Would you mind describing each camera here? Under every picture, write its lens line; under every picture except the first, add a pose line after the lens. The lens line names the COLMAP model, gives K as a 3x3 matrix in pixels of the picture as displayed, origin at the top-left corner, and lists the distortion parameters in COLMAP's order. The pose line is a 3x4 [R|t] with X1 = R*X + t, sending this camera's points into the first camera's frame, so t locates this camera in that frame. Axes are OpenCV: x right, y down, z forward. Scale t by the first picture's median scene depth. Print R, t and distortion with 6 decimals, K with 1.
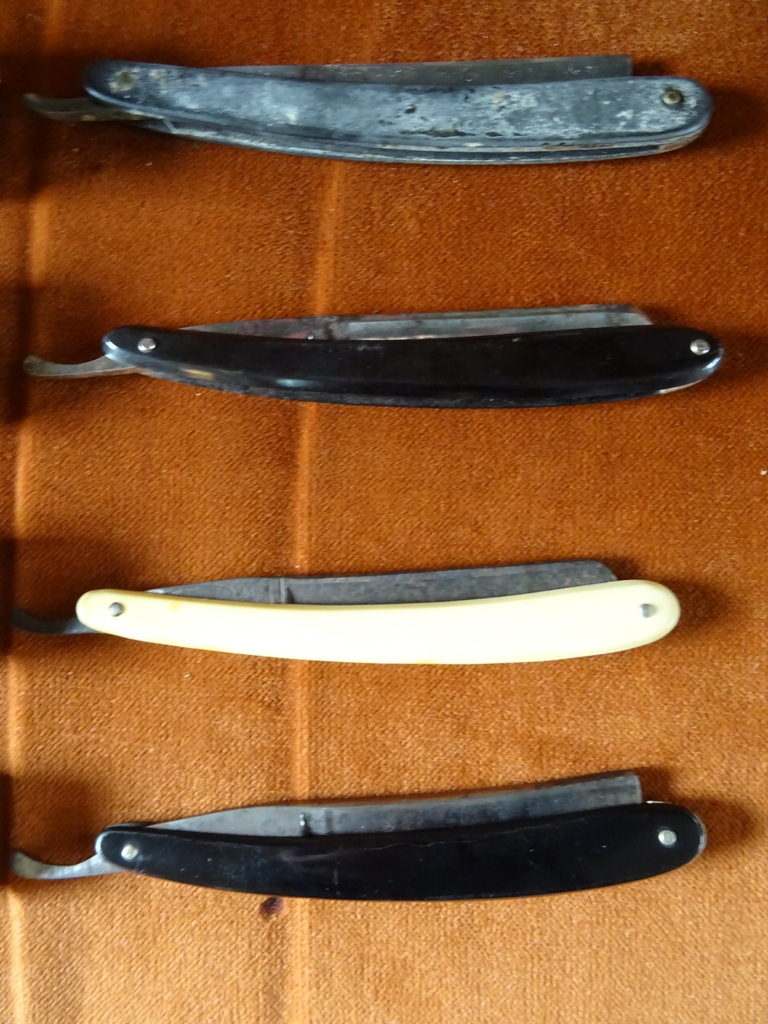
lens RADIAL K [[729.3, 0, 384.2], [0, 729.3, 514.3], [0, 0, 1]] dist [0.007795, -0.025531]
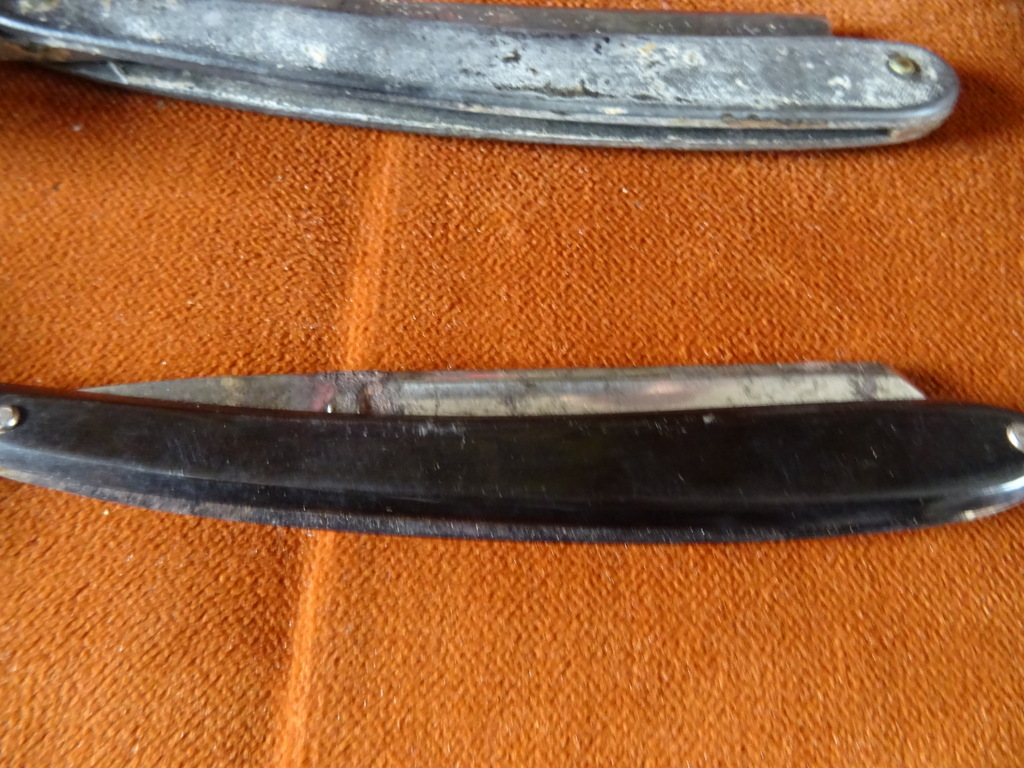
lens RADIAL K [[729.3, 0, 511.1], [0, 729.3, 386.6], [0, 0, 1]] dist [0.007795, -0.025531]
pose [[0.996696, 0.016582, 0.079515, -0.009113], [0.005124, 0.964153, -0.265298, -0.112498], [-0.081063, 0.264828, 0.960882, 0.456105]]
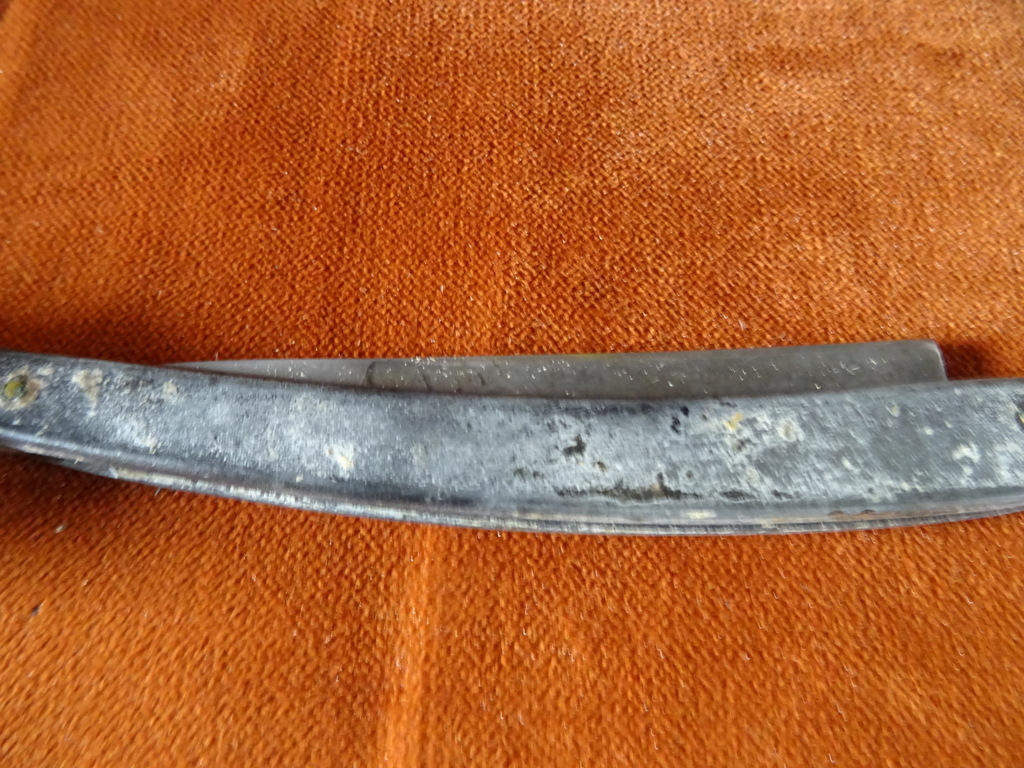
lens RADIAL K [[729.3, 0, 511.1], [0, 729.3, 395.3], [0, 0, 1]] dist [0.007795, -0.025531]
pose [[0.998361, 0.004984, 0.057009, -0.037537], [0.013218, 0.949179, -0.314460, -0.410751], [-0.055679, 0.314699, 0.947557, 0.476965]]
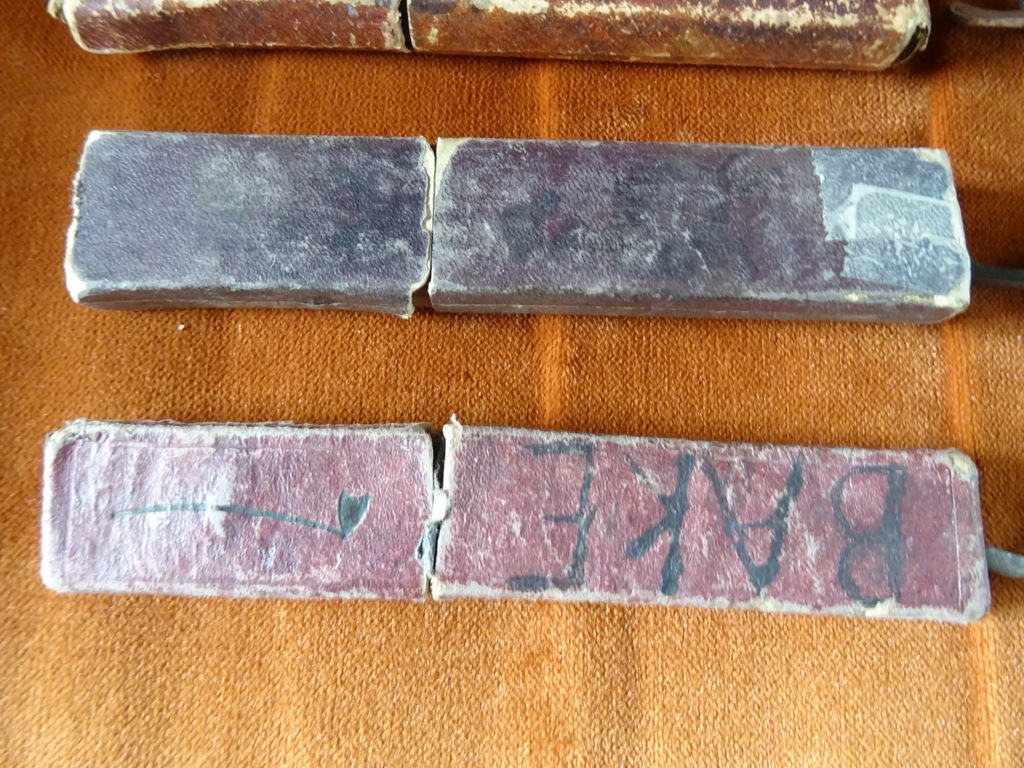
lens RADIAL K [[729.3, 0, 514.2], [0, 729.3, 379.7], [0, 0, 1]] dist [0.007795, -0.025531]
pose [[0.997678, 0.028633, 0.061796, -1.088608], [-0.016267, 0.981253, -0.192036, 0.446153], [-0.066136, 0.190585, 0.979440, 0.217390]]
